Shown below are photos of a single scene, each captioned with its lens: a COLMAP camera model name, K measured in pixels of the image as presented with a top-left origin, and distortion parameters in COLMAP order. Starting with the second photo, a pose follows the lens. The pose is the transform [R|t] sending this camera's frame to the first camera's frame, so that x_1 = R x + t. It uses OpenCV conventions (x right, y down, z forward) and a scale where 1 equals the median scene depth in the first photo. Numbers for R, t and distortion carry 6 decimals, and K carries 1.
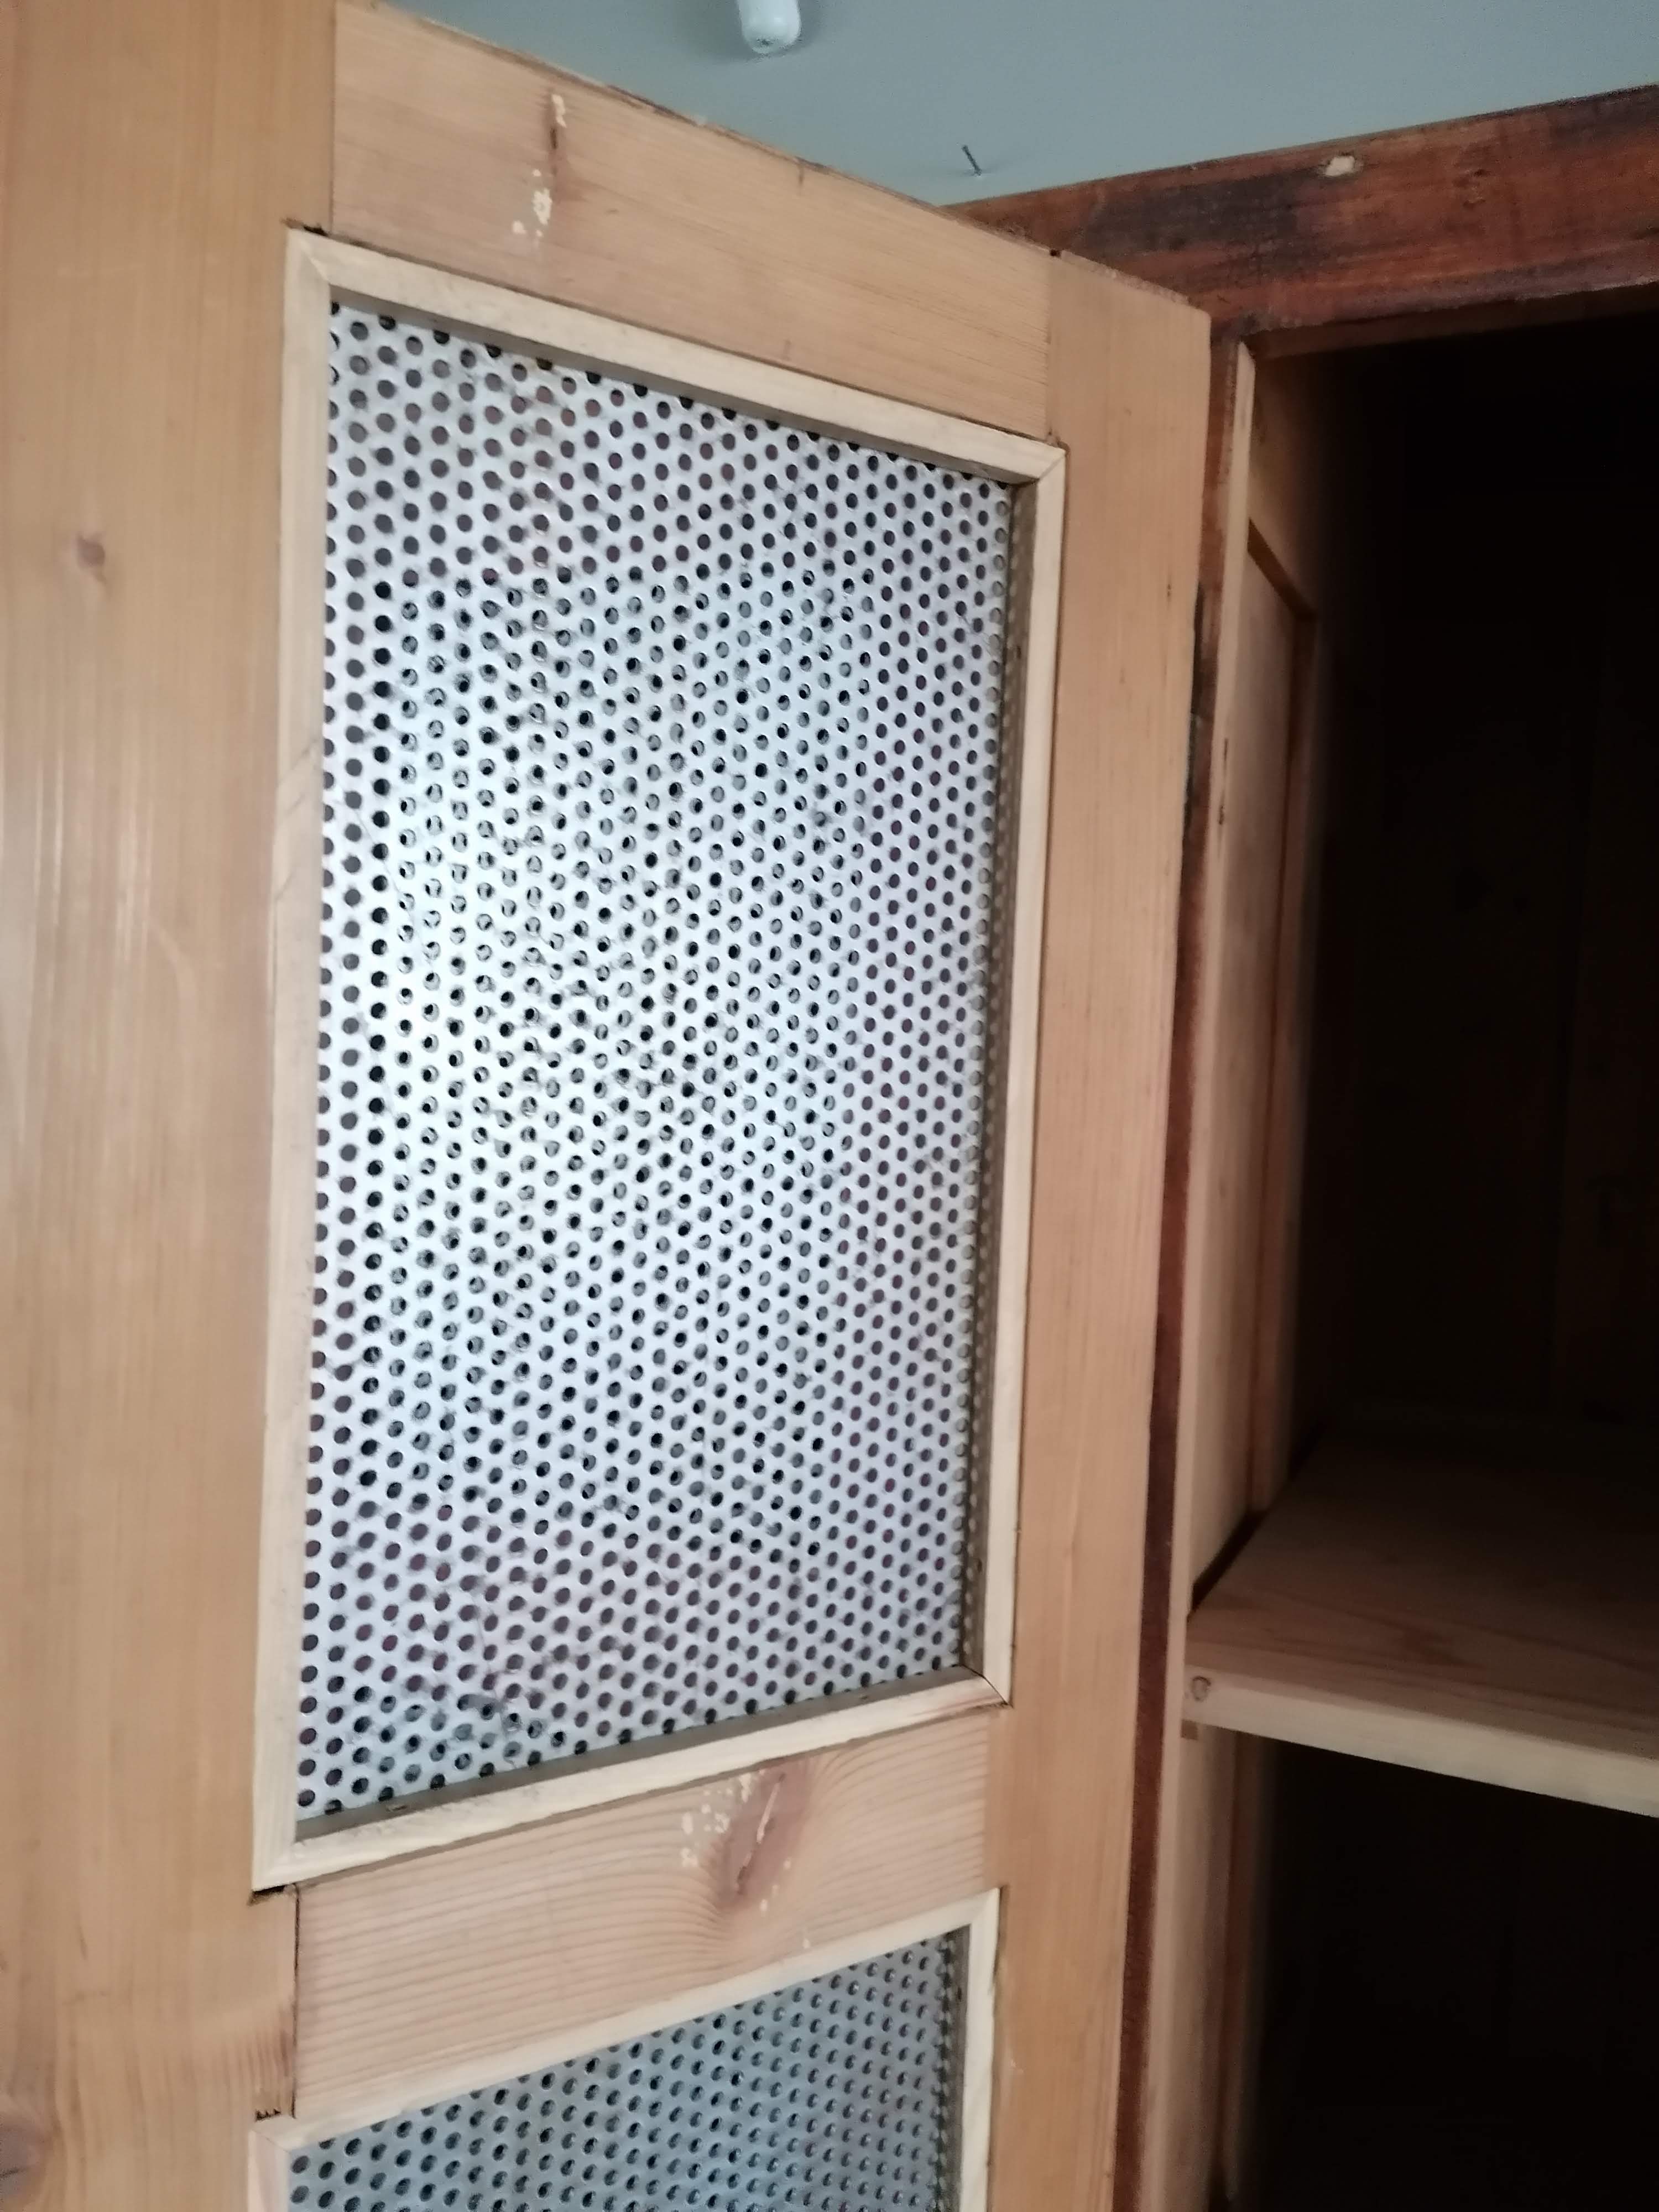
lens RADIAL K [[1657.6, 0, 841.4], [0, 1657.6, 1097.3], [0, 0, 1]] dist [0.092532, -0.120636]
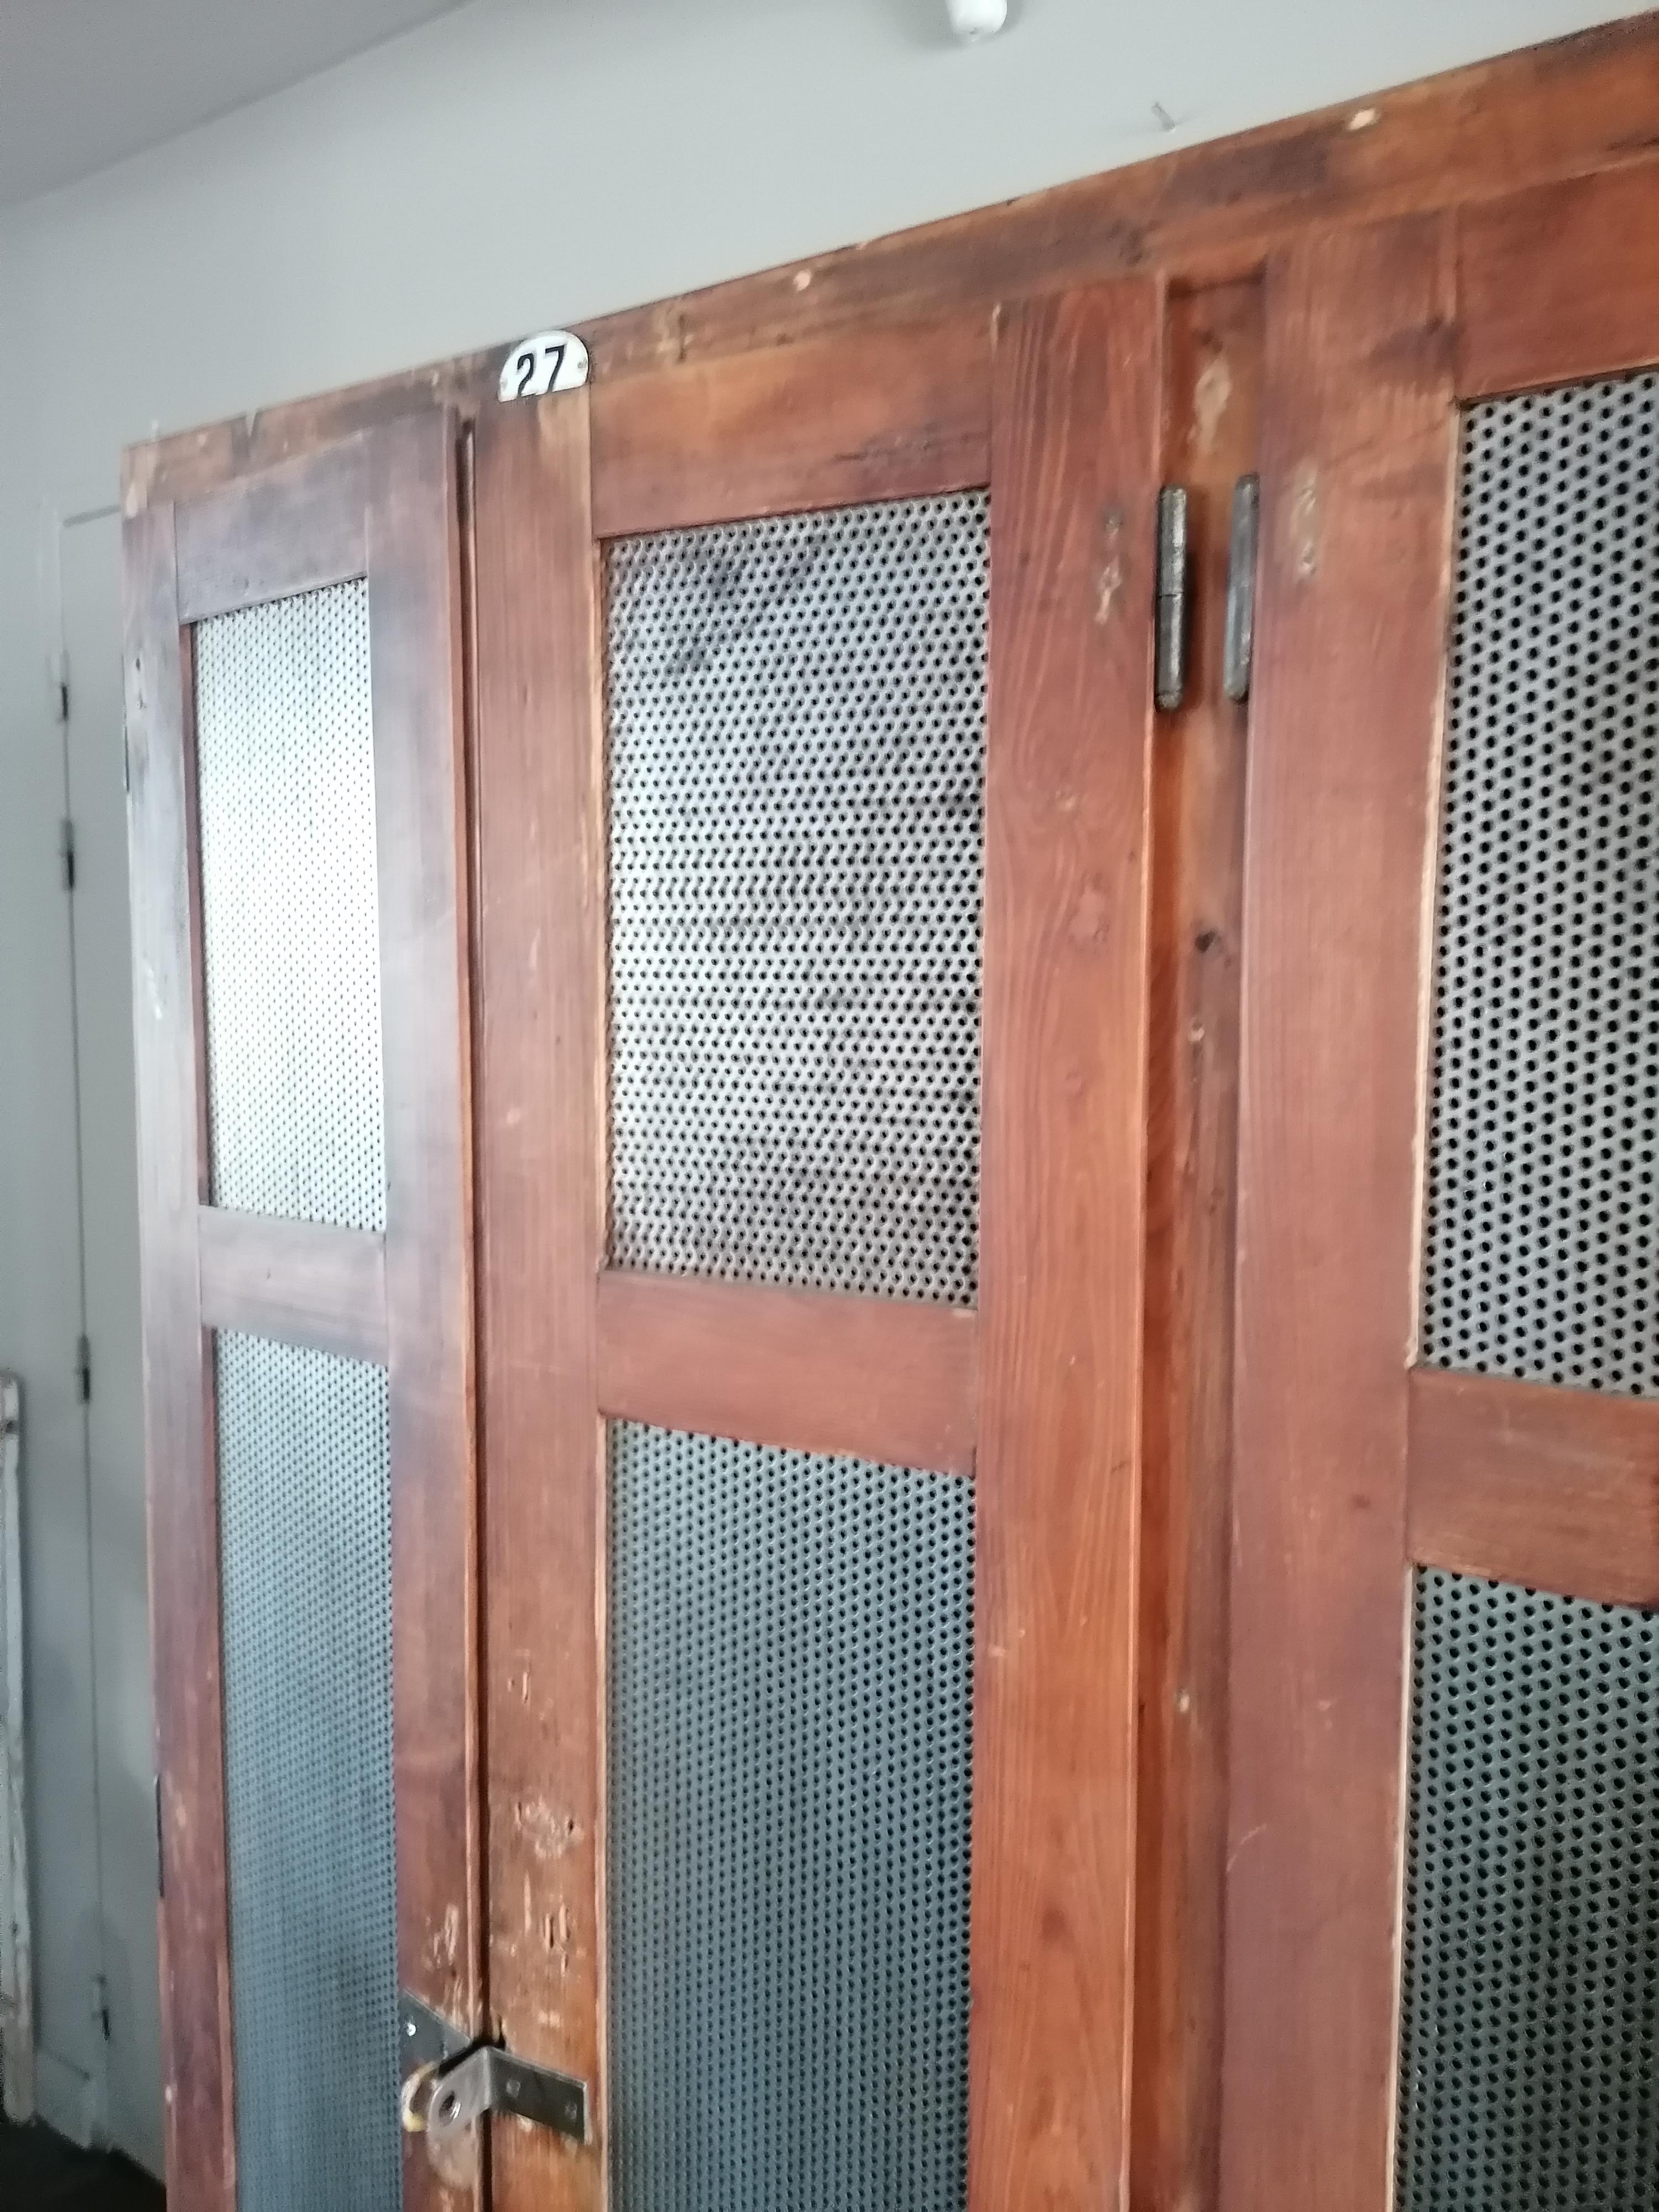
lens RADIAL K [[1657.6, 0, 841.2], [0, 1657.6, 1089.3], [0, 0, 1]] dist [0.092532, -0.120636]
pose [[0.981916, -0.023408, -0.187864, 0.150762], [0.026528, 0.999549, 0.014107, 0.120343], [0.187449, -0.018836, 0.982094, -0.282043]]
